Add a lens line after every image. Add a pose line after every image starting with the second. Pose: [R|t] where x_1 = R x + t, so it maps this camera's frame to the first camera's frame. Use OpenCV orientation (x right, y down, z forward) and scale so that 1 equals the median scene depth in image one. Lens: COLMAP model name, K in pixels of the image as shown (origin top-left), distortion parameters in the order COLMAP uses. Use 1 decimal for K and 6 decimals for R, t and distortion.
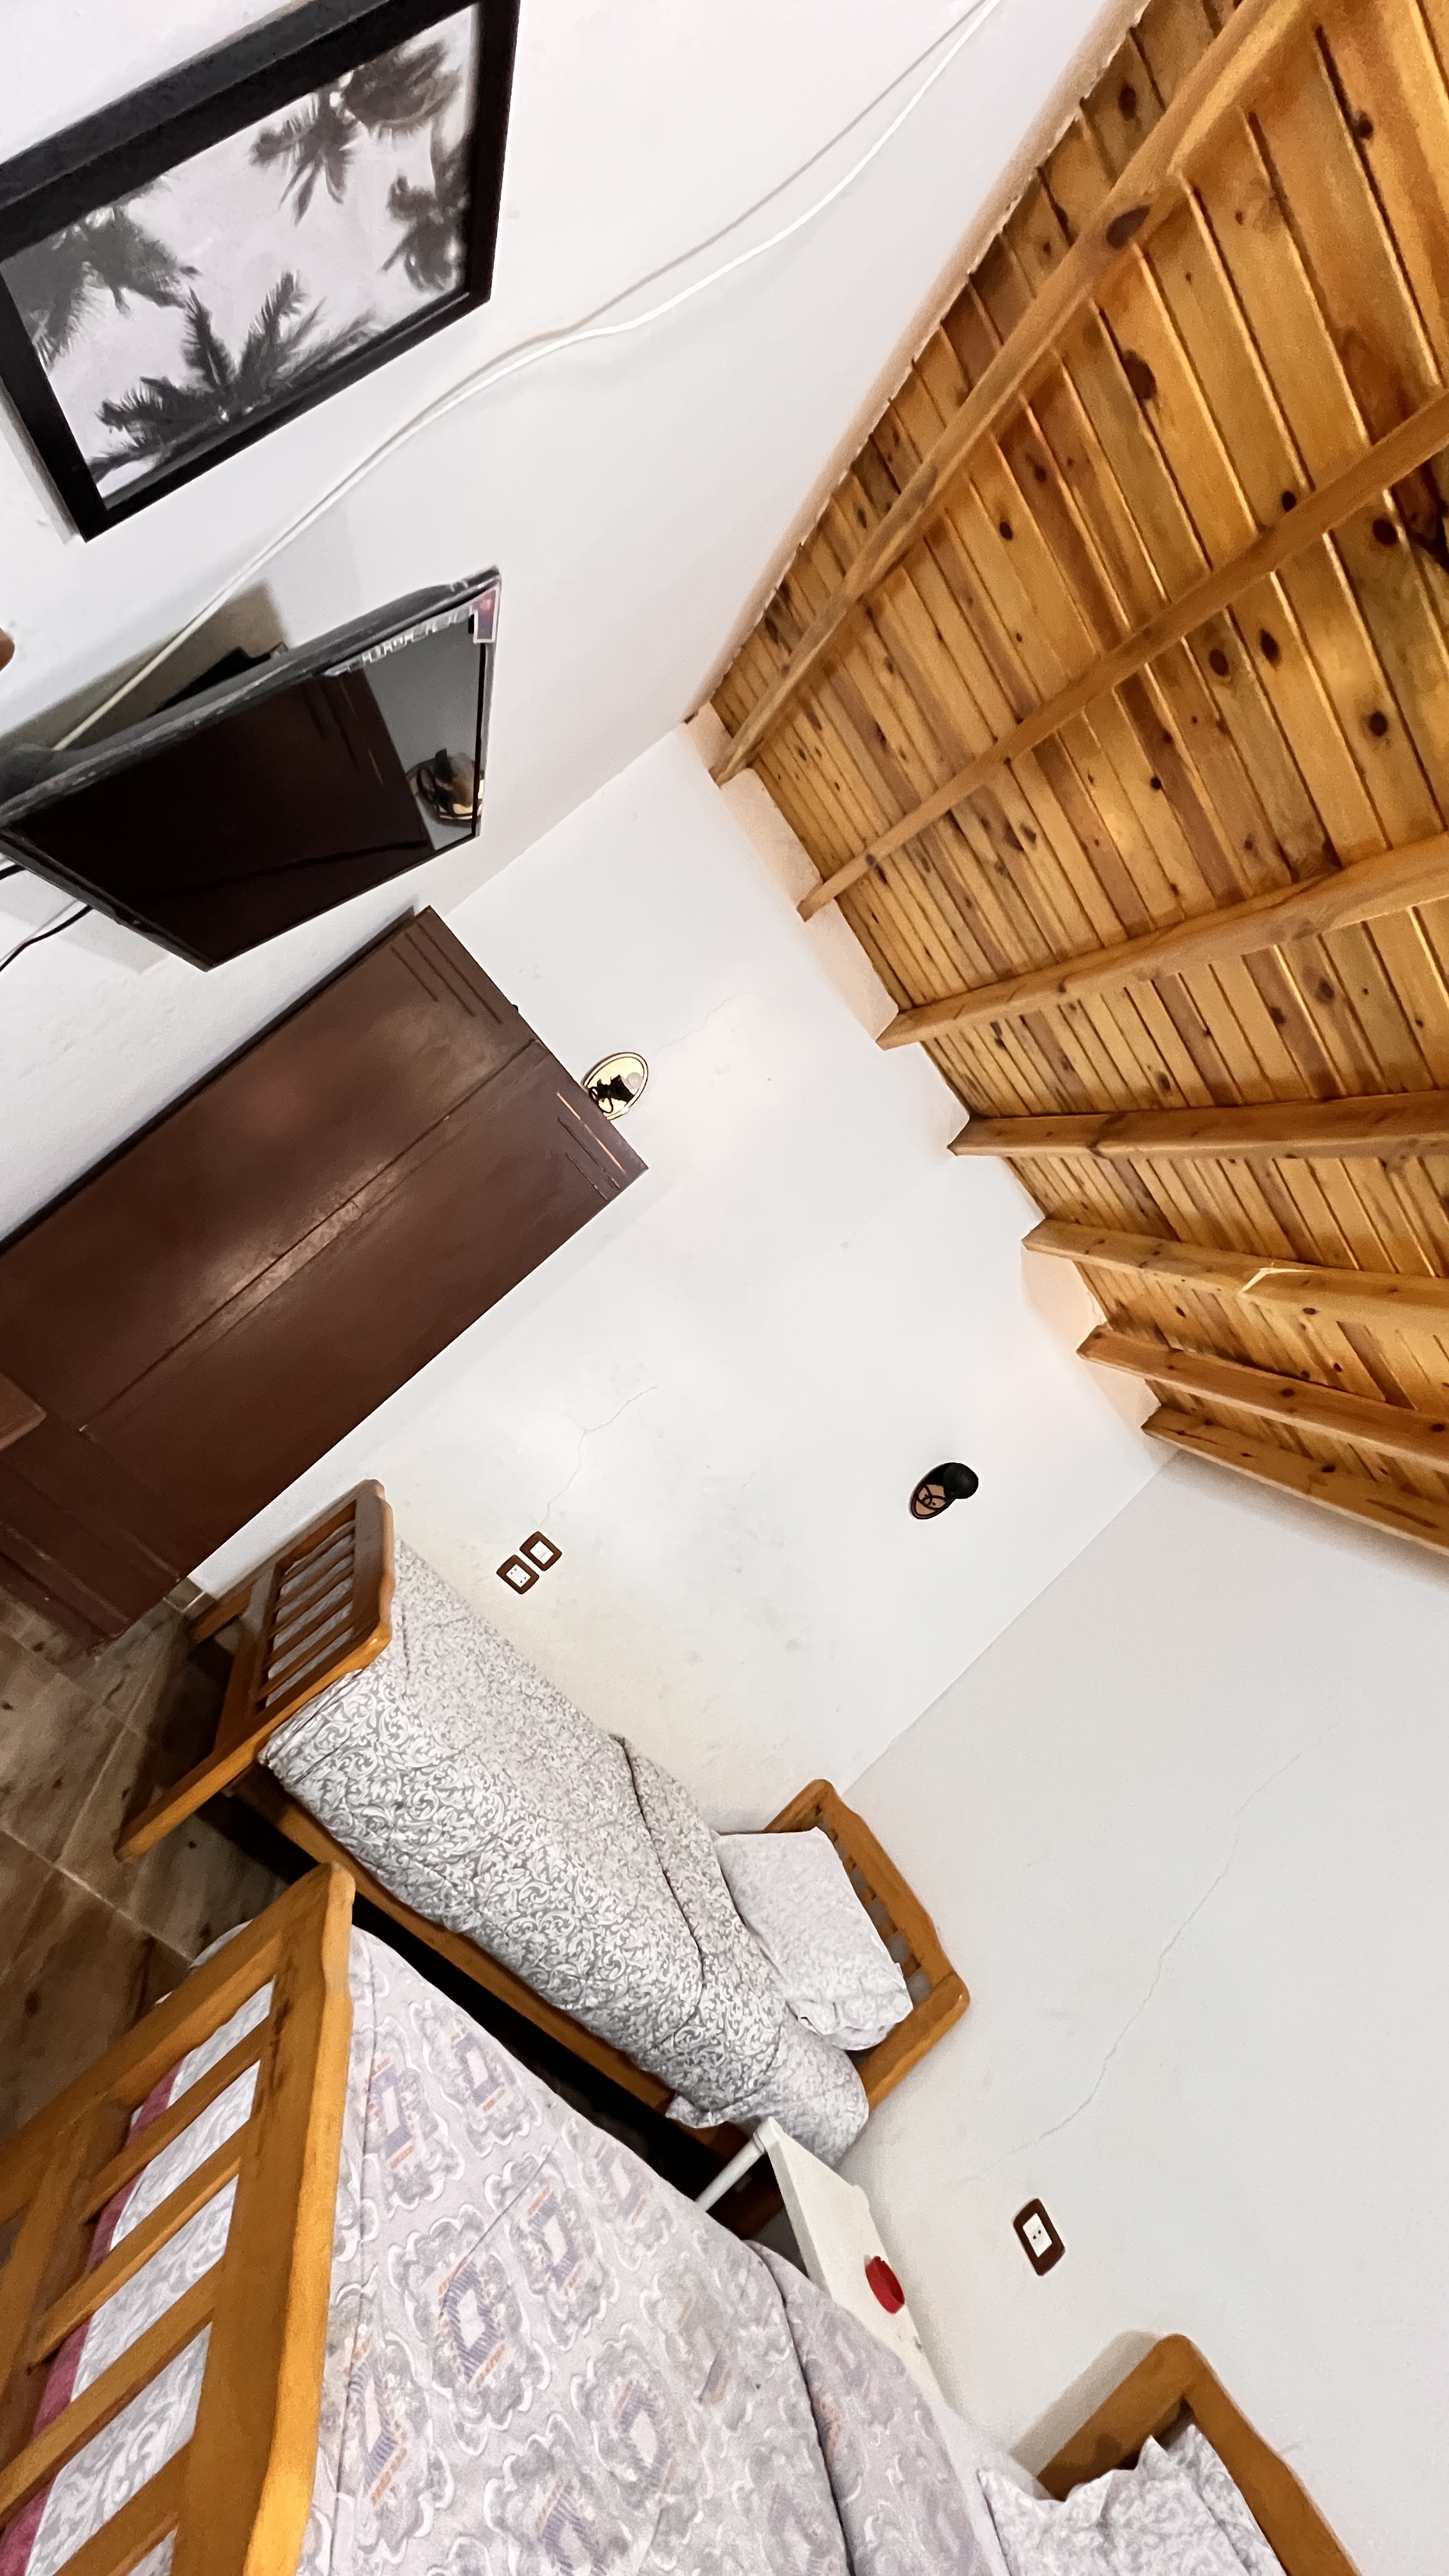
lens RADIAL K [[1024.7, 0, 719.6], [0, 1024.7, 1290.2], [0, 0, 1]] dist [-0.002210, -0.000672]
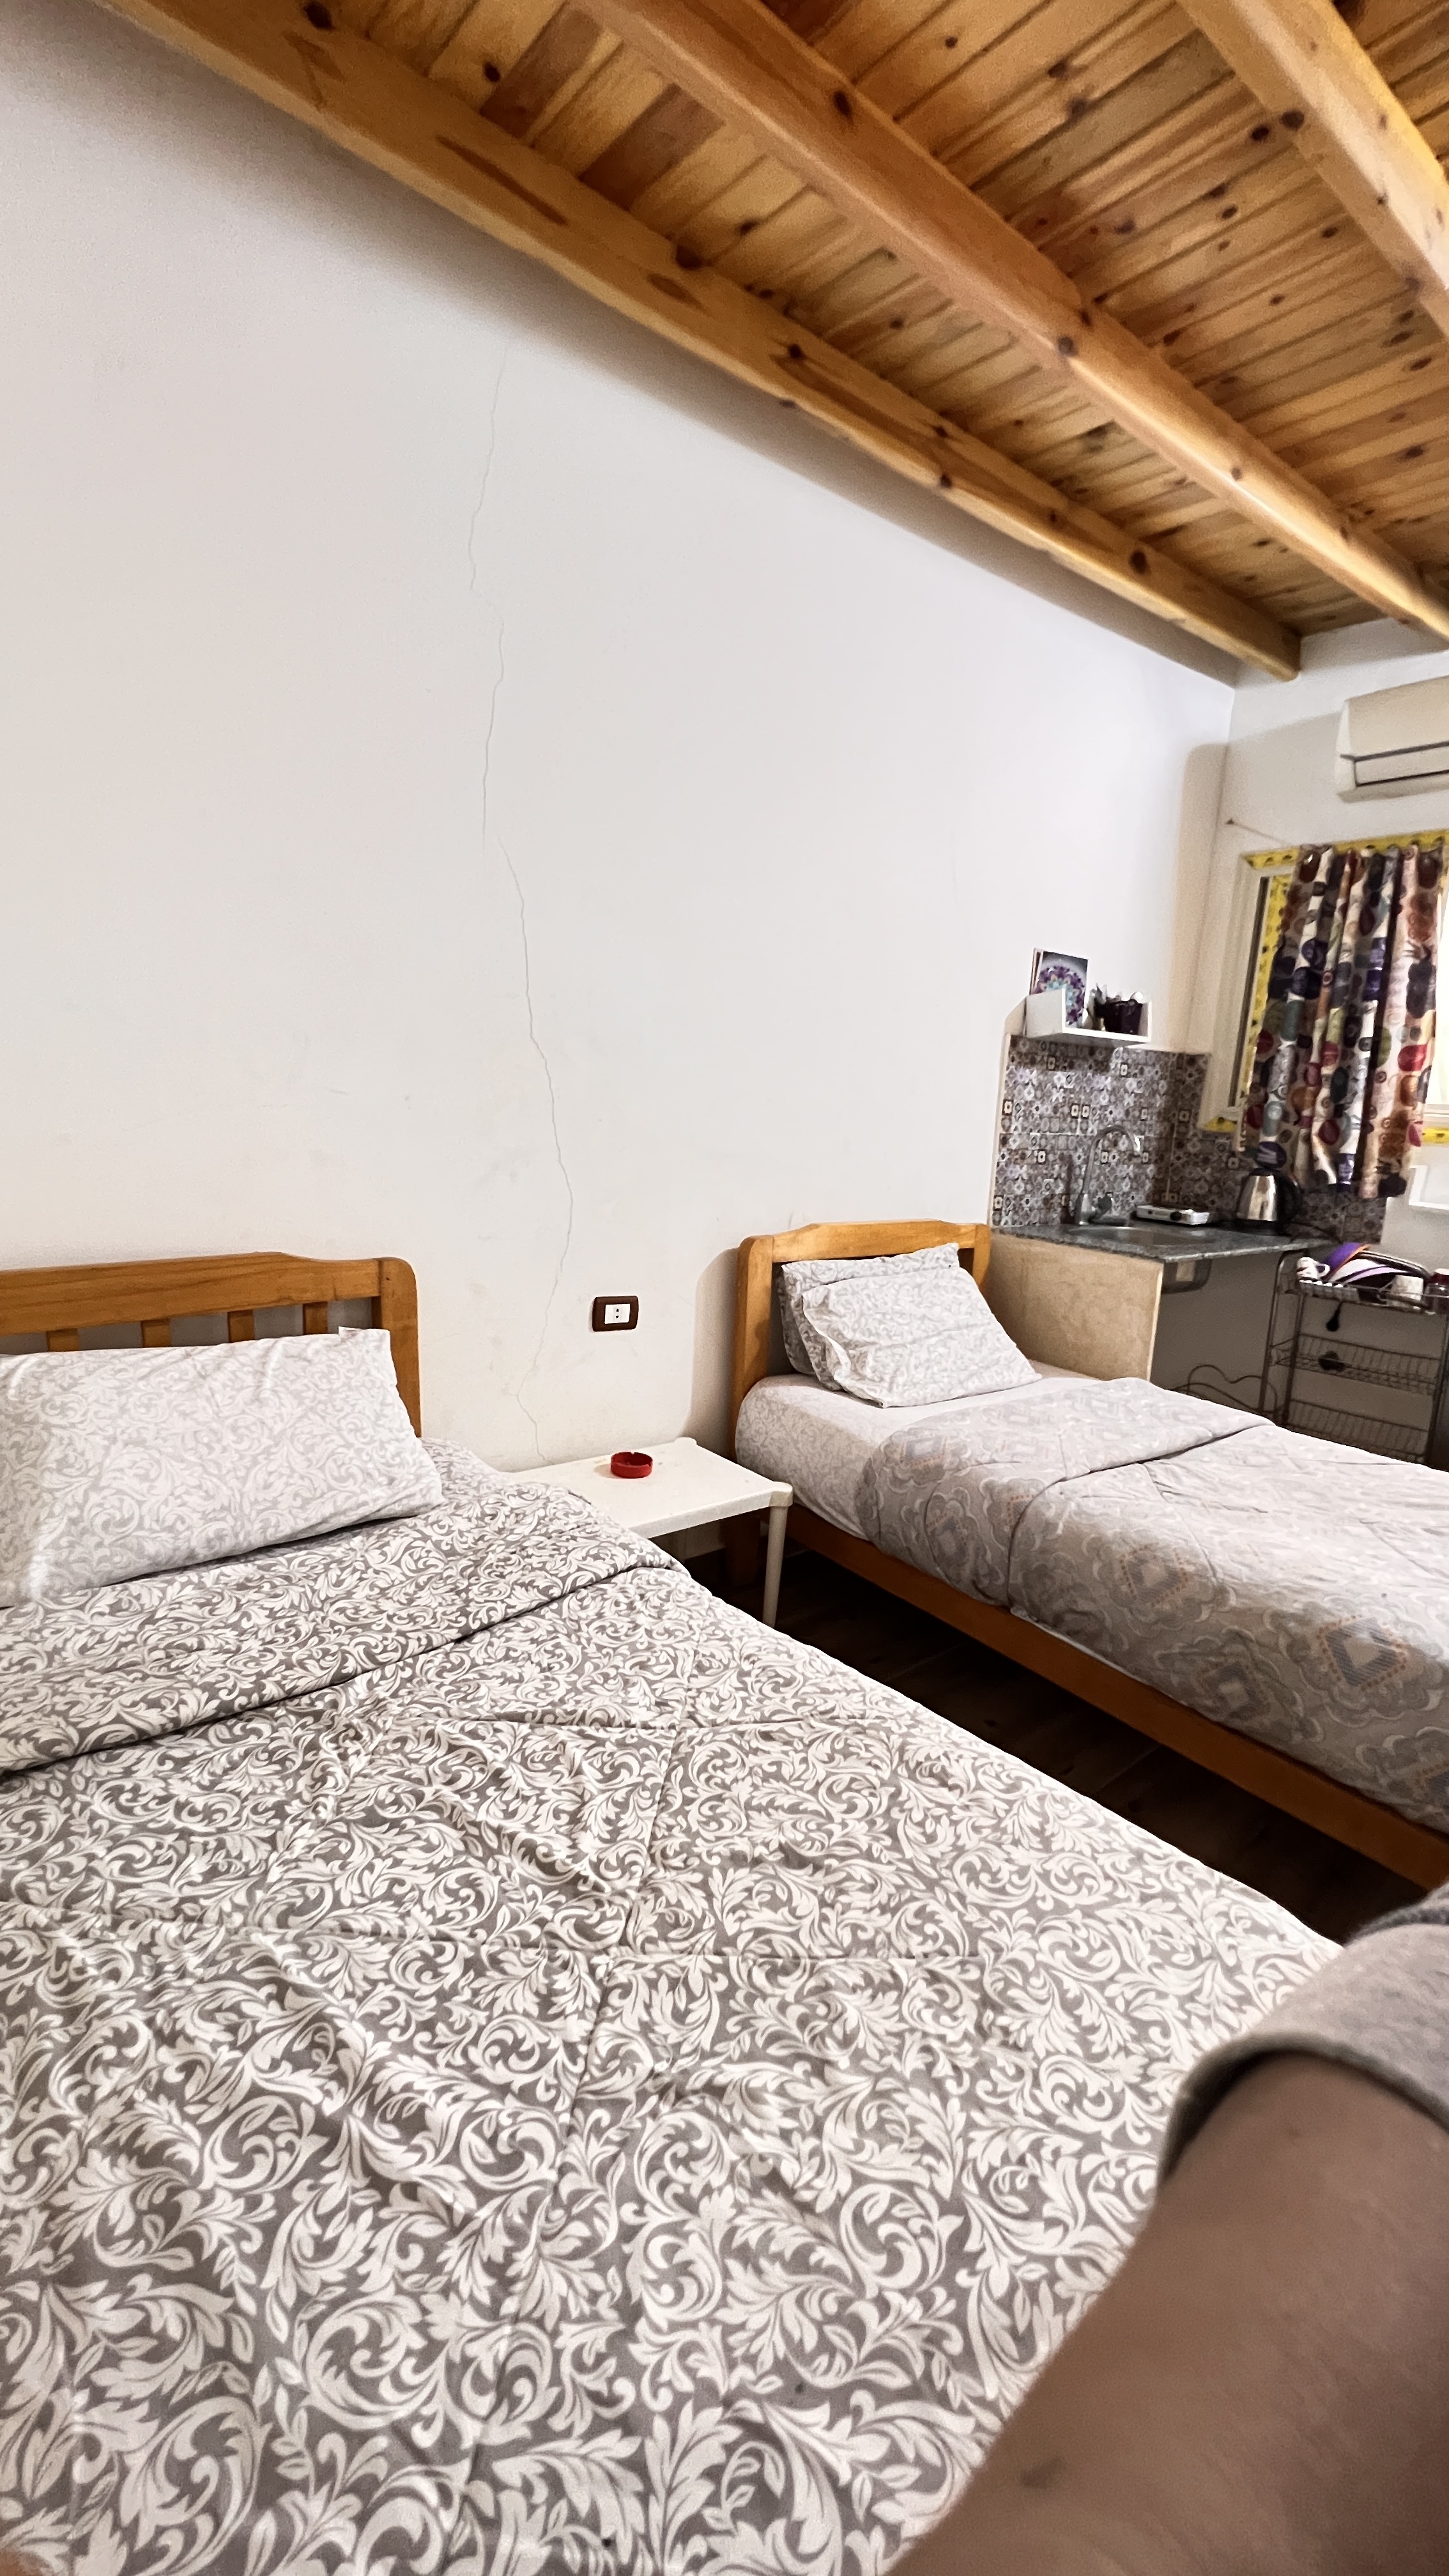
lens RADIAL K [[1019.8, 0, 724.5], [0, 1019.8, 1288.0], [0, 0, 1]] dist [-0.000889, 0.000179]
pose [[-0.134043, -0.854038, 0.502644, -0.179548], [-0.384869, 0.512271, 0.767759, 0.051627], [-0.913186, -0.090539, -0.397359, 1.124690]]
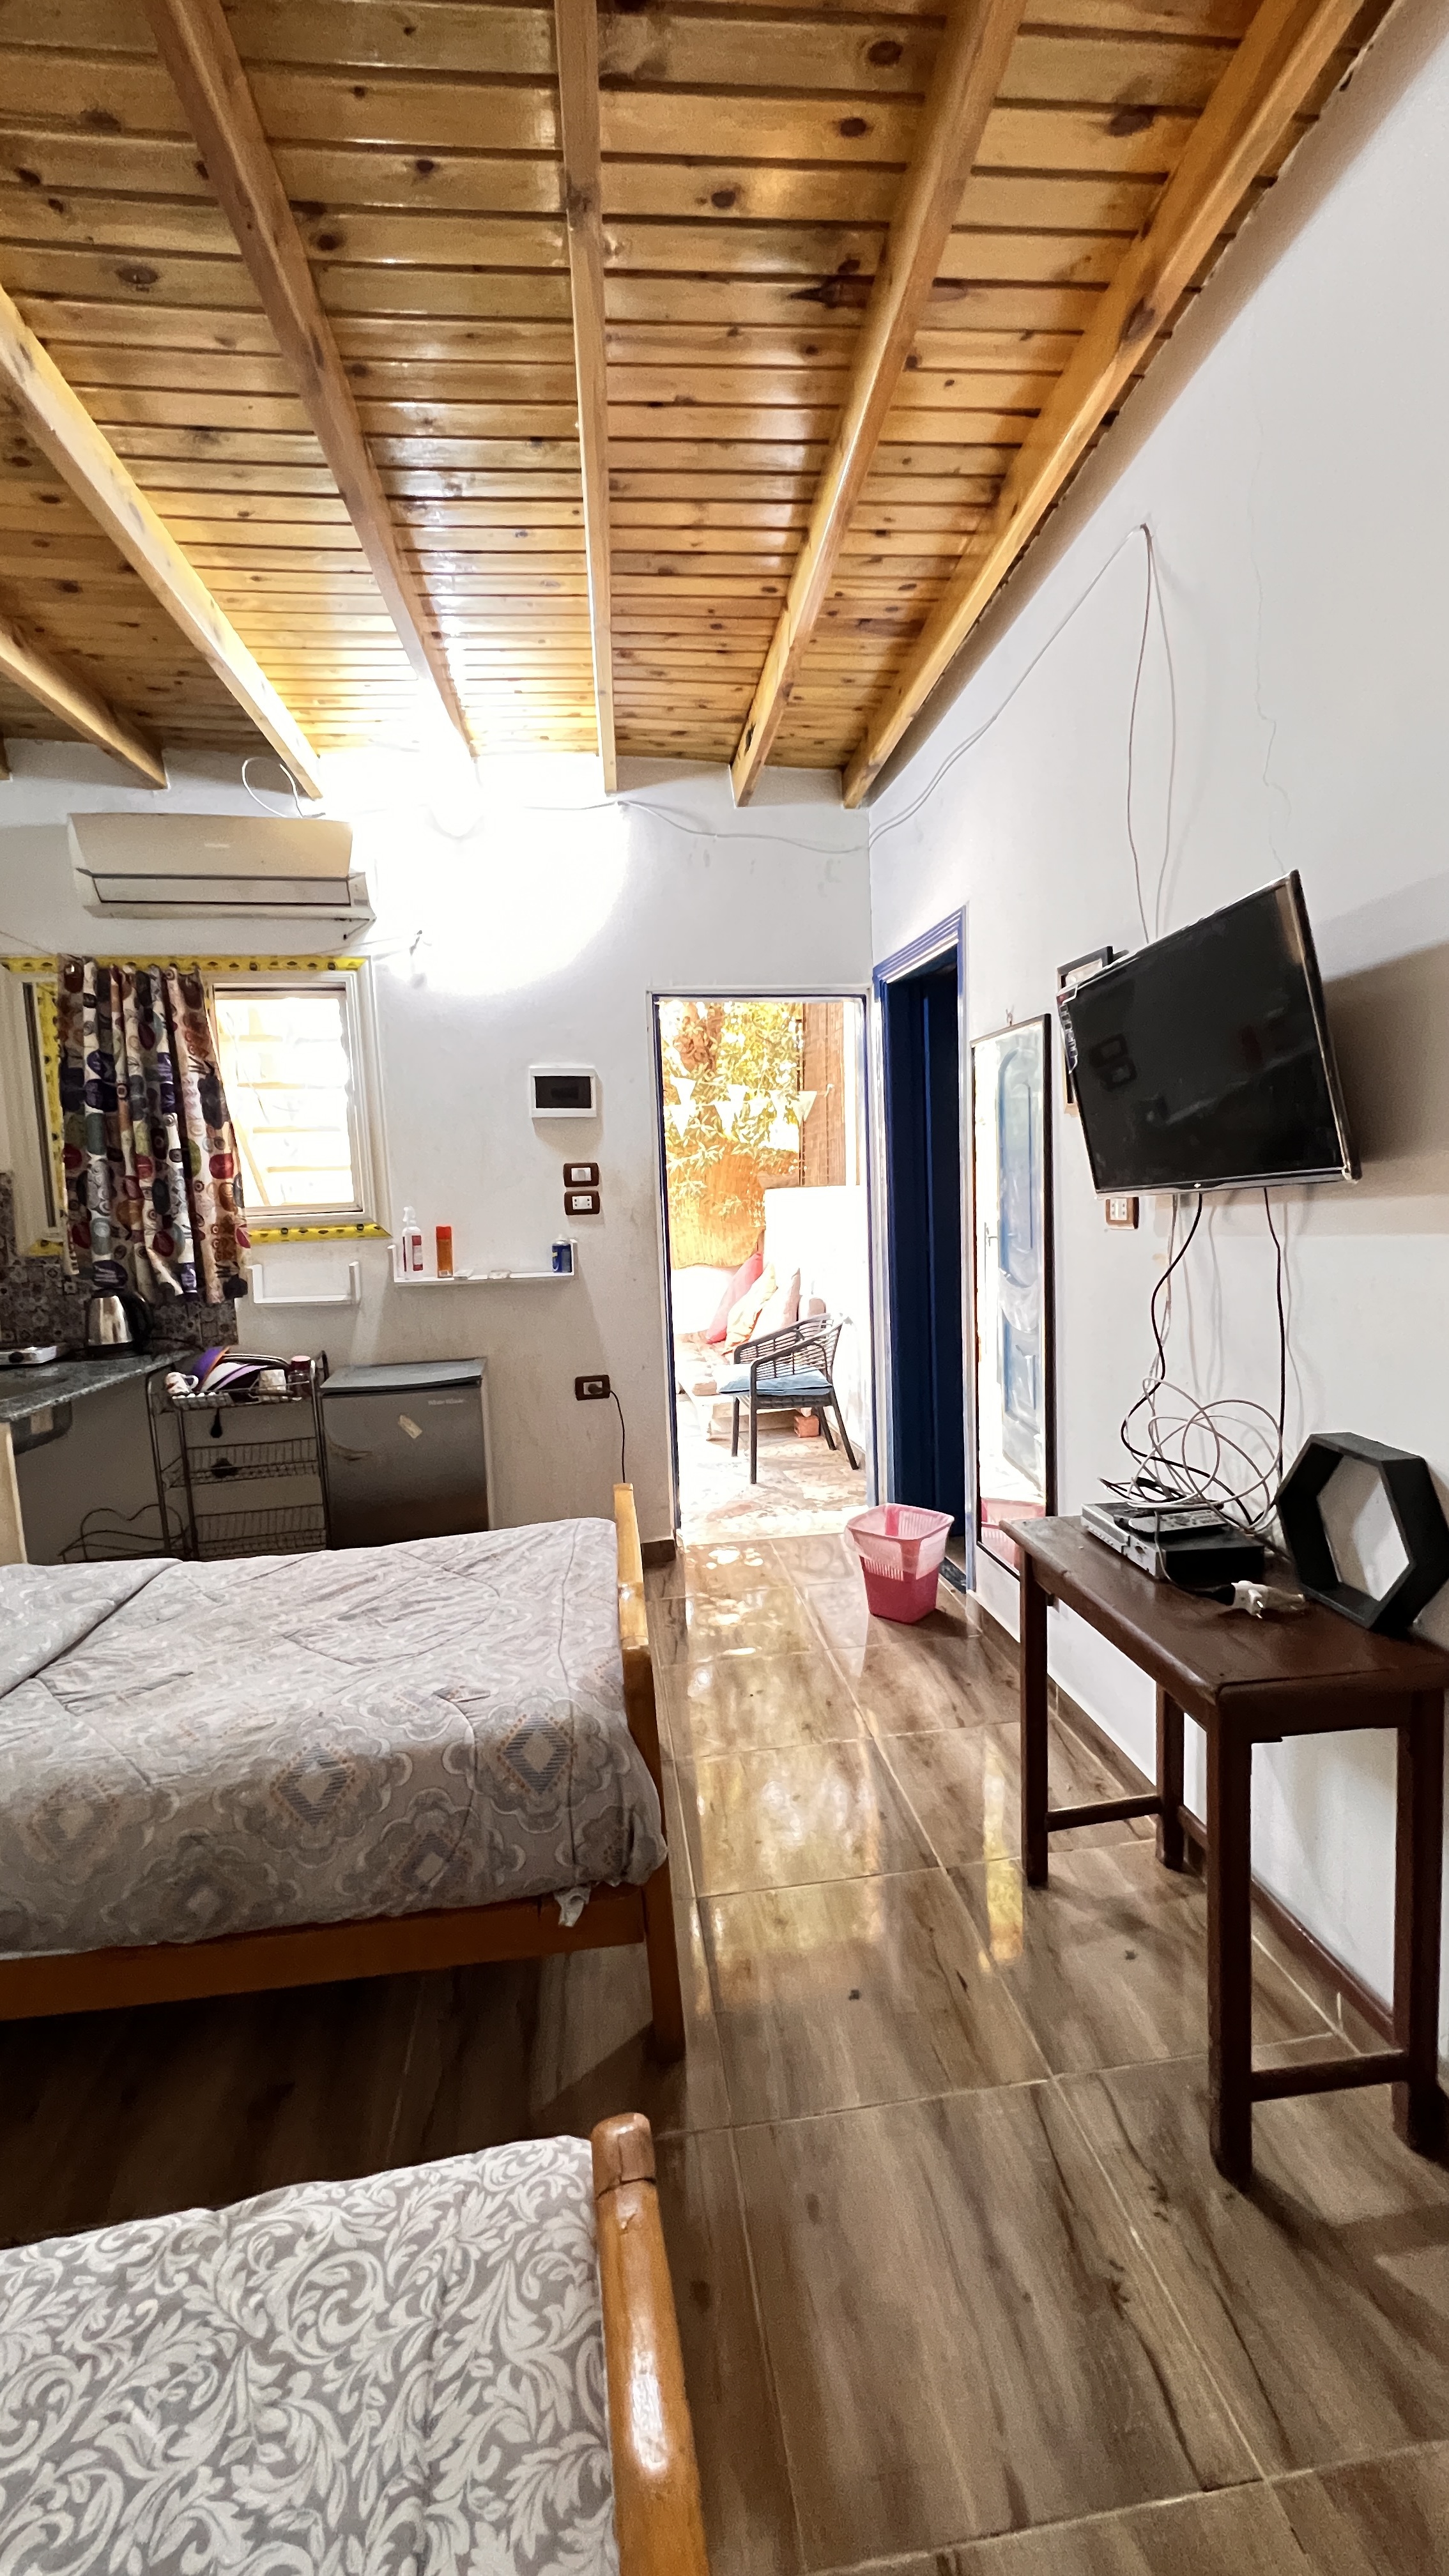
lens RADIAL K [[1024.7, 0, 719.6], [0, 1024.7, 1290.2], [0, 0, 1]] dist [-0.002210, -0.000672]
pose [[-0.681690, -0.720380, 0.127871, -0.145808], [-0.711914, 0.693411, 0.111171, 0.051205], [-0.168752, -0.015249, -0.985541, 1.075526]]
